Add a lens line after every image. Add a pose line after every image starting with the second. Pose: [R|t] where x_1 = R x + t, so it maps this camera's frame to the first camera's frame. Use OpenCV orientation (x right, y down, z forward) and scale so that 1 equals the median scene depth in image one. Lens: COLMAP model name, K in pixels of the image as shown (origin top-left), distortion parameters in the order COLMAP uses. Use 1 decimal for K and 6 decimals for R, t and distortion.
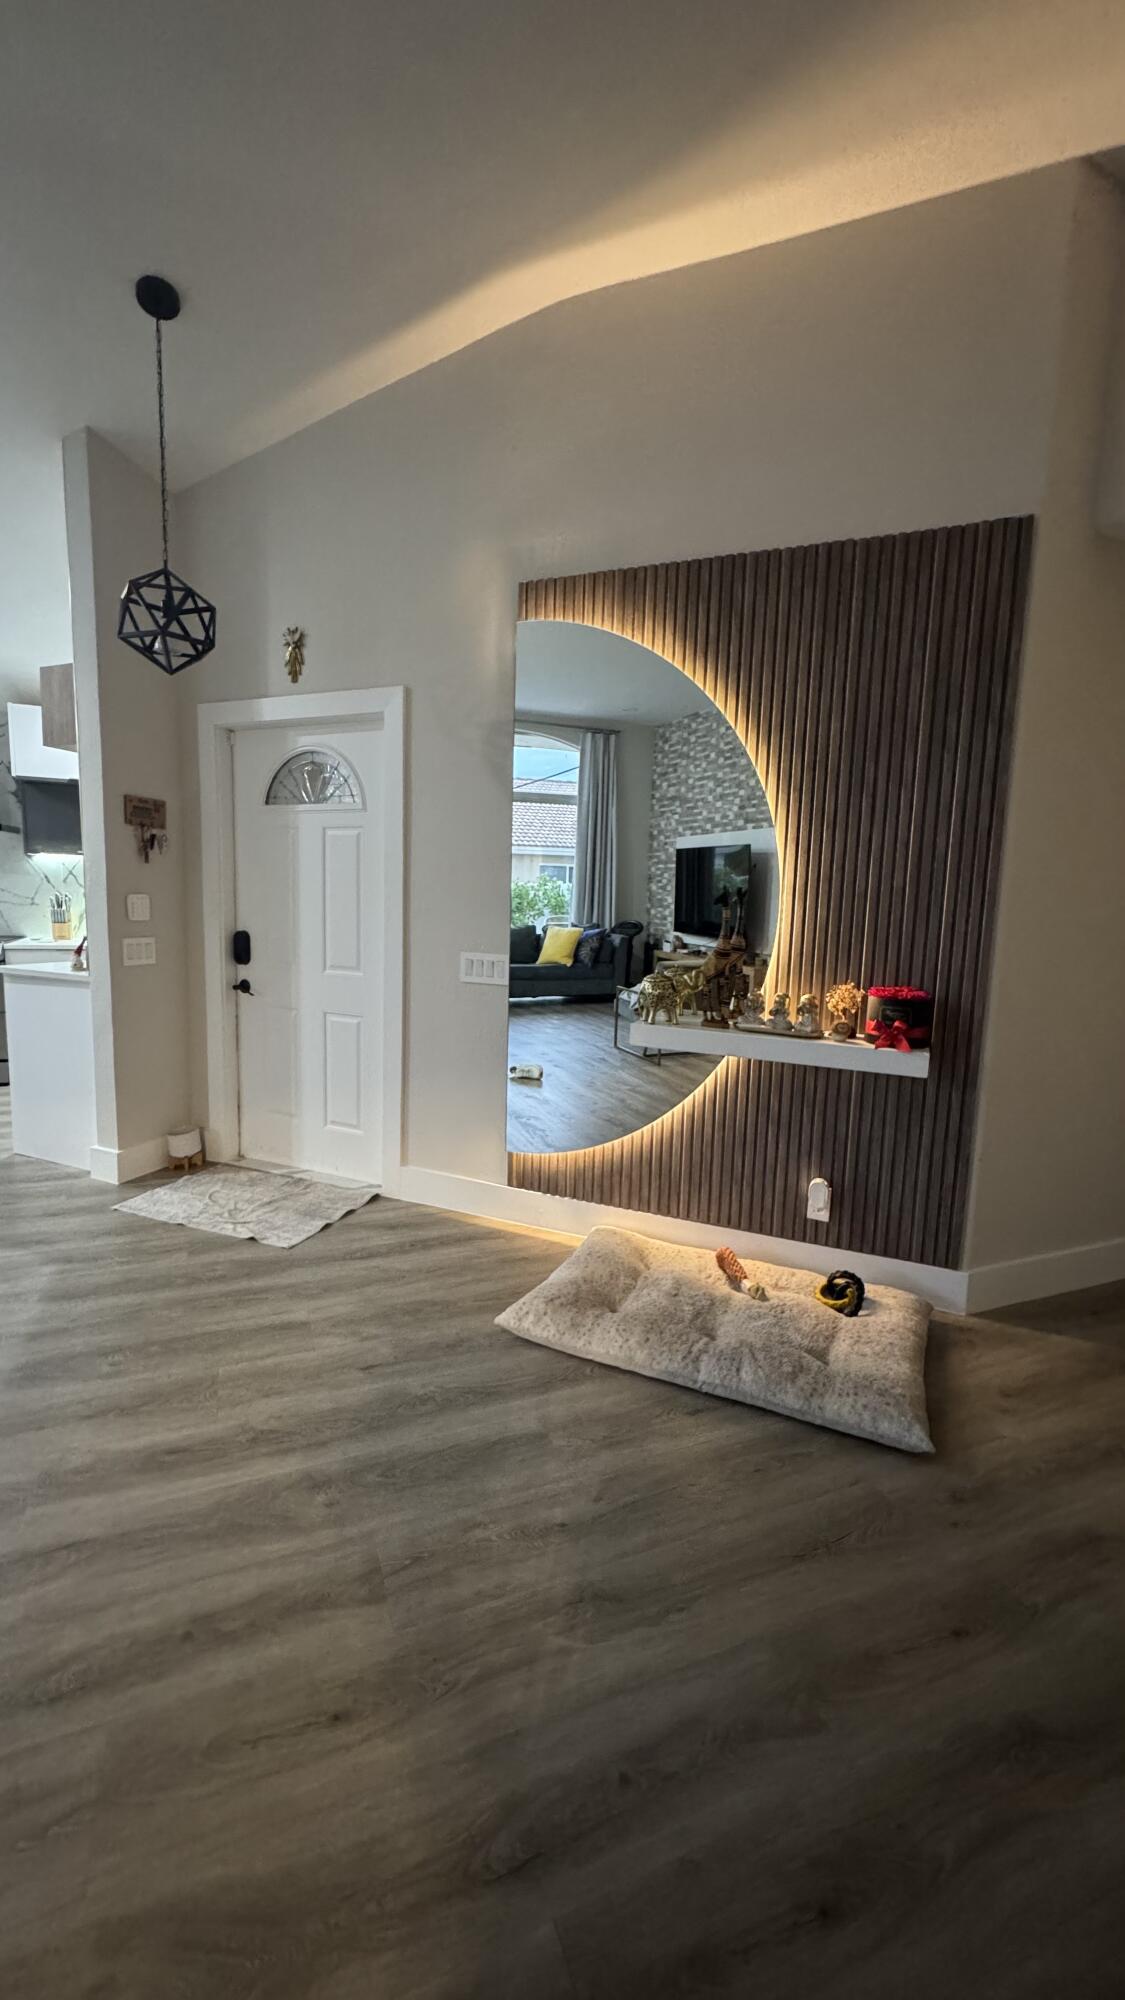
lens RADIAL K [[796.7, 0, 567.4], [0, 796.7, 999.7], [0, 0, 1]] dist [0.000519, 0.000201]
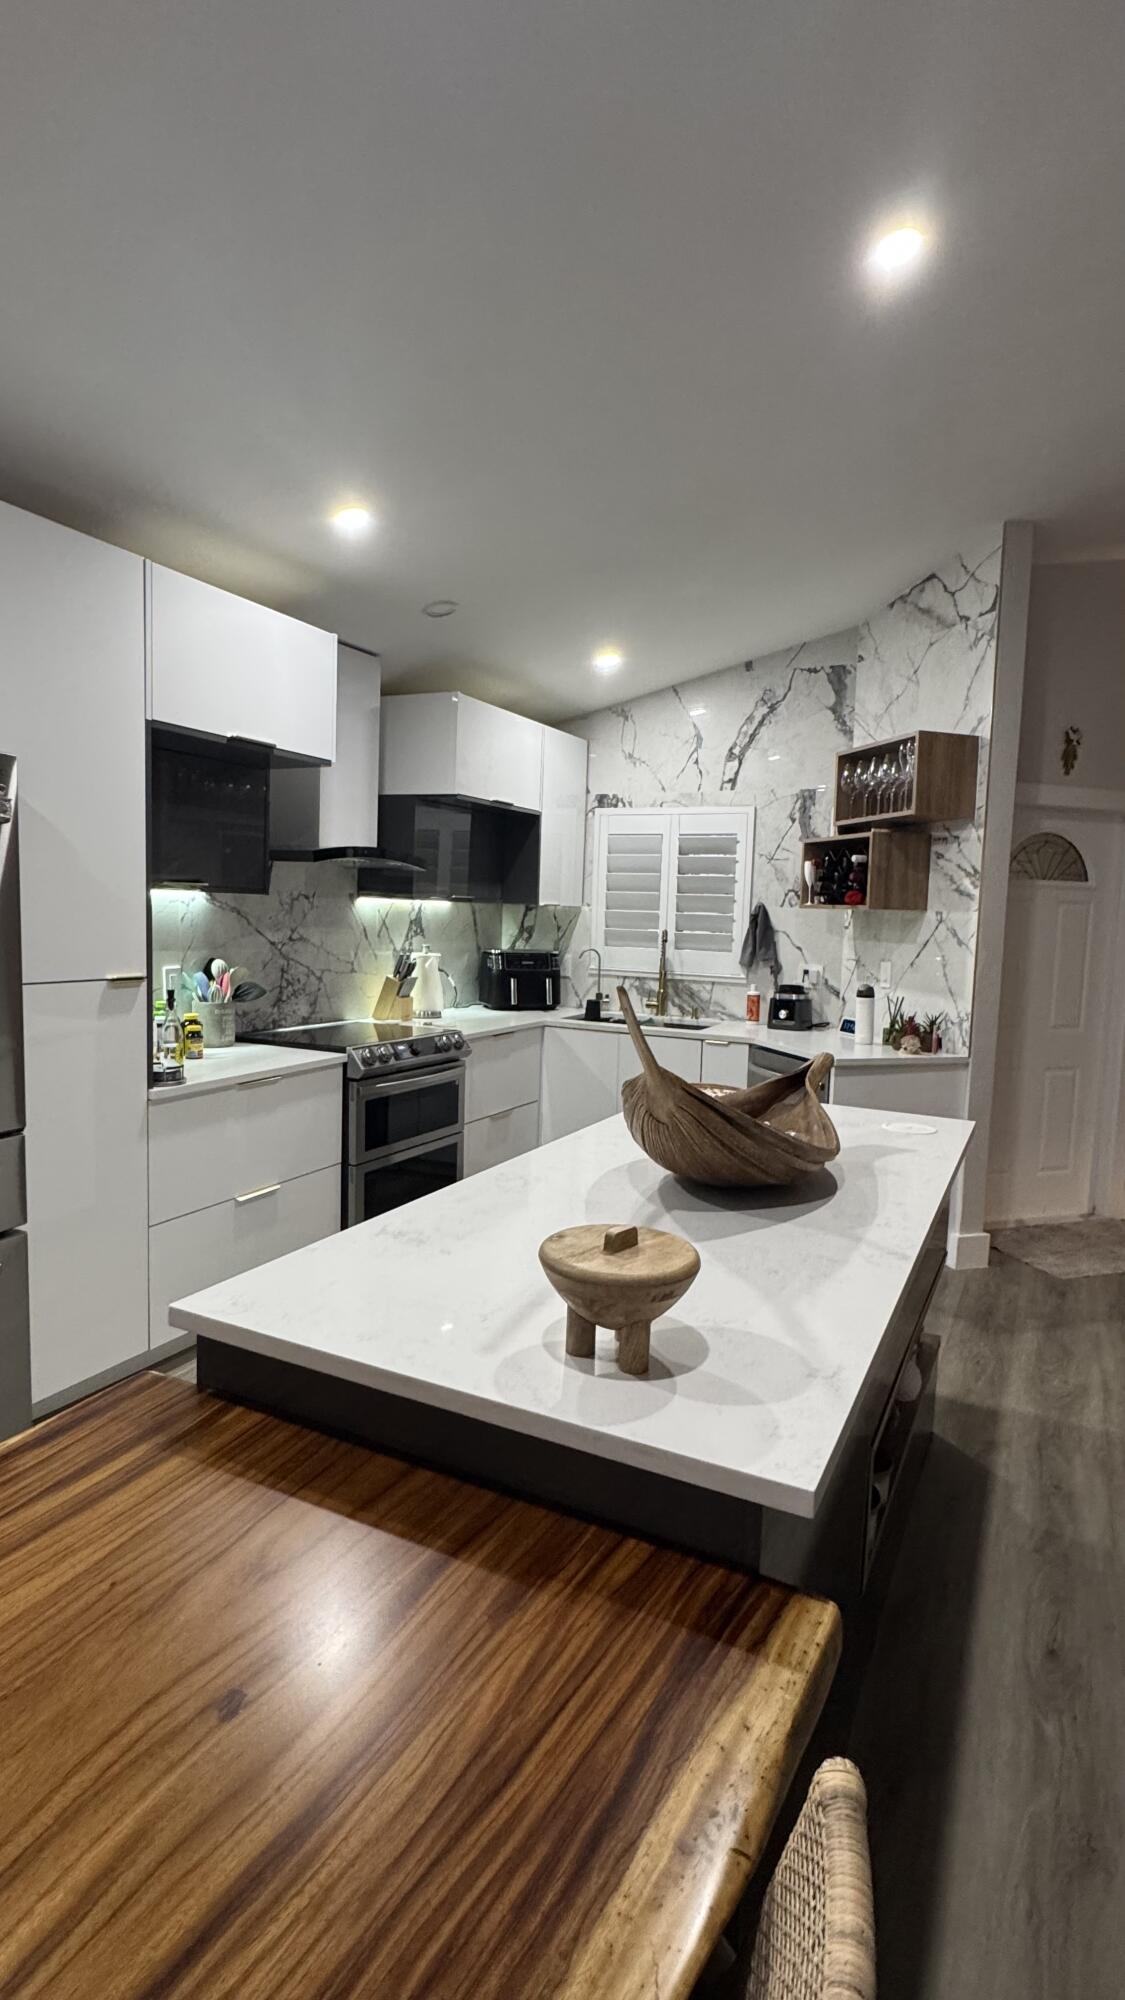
lens RADIAL K [[1000.5, 0, 564.3], [0, 1000.5, 997.7], [0, 0, 1]] dist [-0.002831, -0.000123]
pose [[0.761465, -0.064598, 0.644979, -1.793136], [0.073670, 0.997199, 0.012899, -0.156757], [-0.644006, 0.037694, 0.764091, 0.398679]]
